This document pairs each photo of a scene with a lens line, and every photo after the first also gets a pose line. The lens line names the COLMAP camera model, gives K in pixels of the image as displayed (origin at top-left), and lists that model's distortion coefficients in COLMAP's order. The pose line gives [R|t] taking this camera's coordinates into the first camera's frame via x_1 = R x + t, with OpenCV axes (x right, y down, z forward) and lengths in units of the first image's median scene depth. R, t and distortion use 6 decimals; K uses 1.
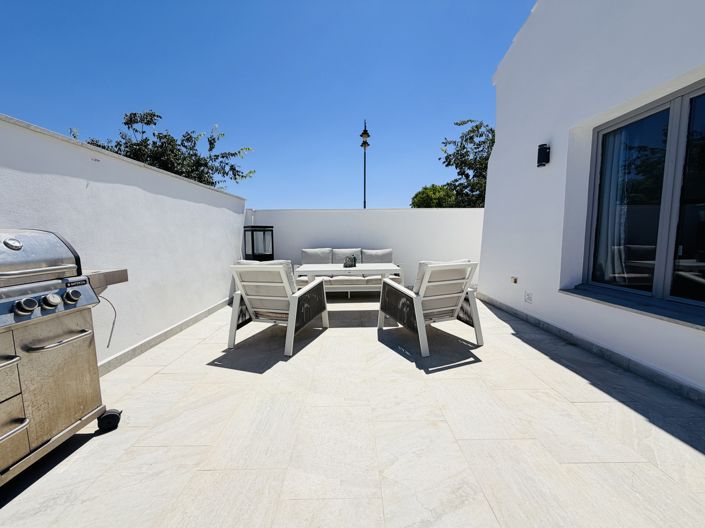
lens RADIAL K [[284.4, 0, 349.2], [0, 284.4, 262.4], [0, 0, 1]] dist [0.010063, -0.000126]
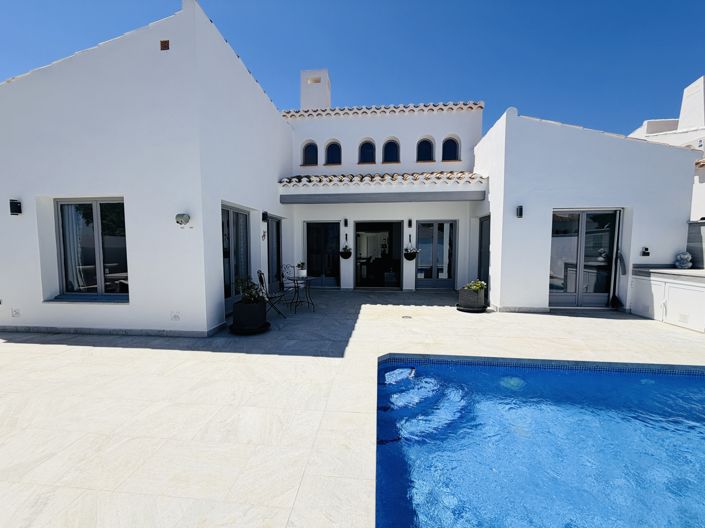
lens RADIAL K [[284.4, 0, 351.5], [0, 284.4, 265.3], [0, 0, 1]] dist [0.010063, -0.000126]
pose [[0.103188, -0.036890, 0.993978, -0.581787], [0.109979, 0.993608, 0.025458, 0.048229], [-0.988563, 0.106690, 0.106586, -0.767313]]
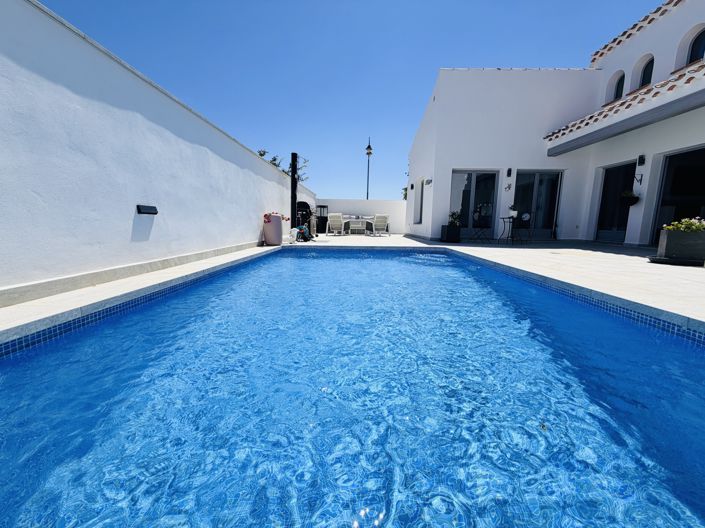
lens RADIAL K [[284.4, 0, 352.4], [0, 284.4, 263.2], [0, 0, 1]] dist [0.010063, -0.000126]
pose [[0.999441, 0.033305, -0.002840, -0.039615], [-0.033168, 0.998687, 0.039034, 0.500399], [0.004136, -0.038918, 0.999234, -2.788887]]
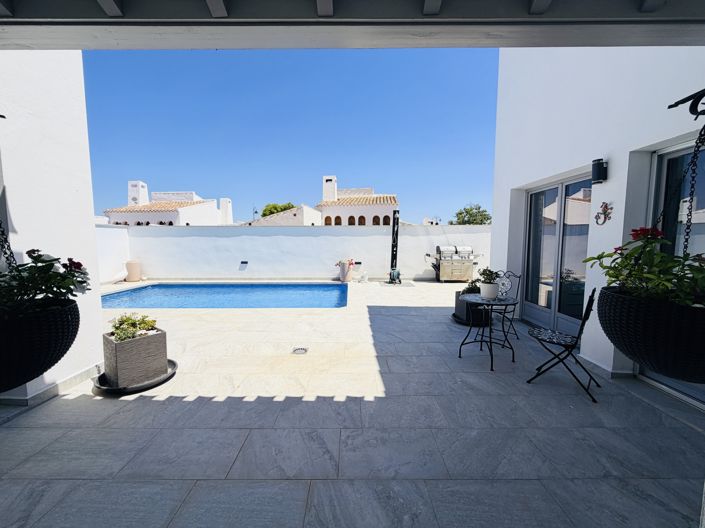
lens RADIAL K [[284.4, 0, 350.1], [0, 284.4, 264.1], [0, 0, 1]] dist [0.010063, -0.000126]
pose [[0.008181, 0.099247, -0.995029, 2.458700], [-0.094702, 0.990667, 0.098033, -0.020333], [0.995472, 0.093429, 0.017504, -0.737664]]
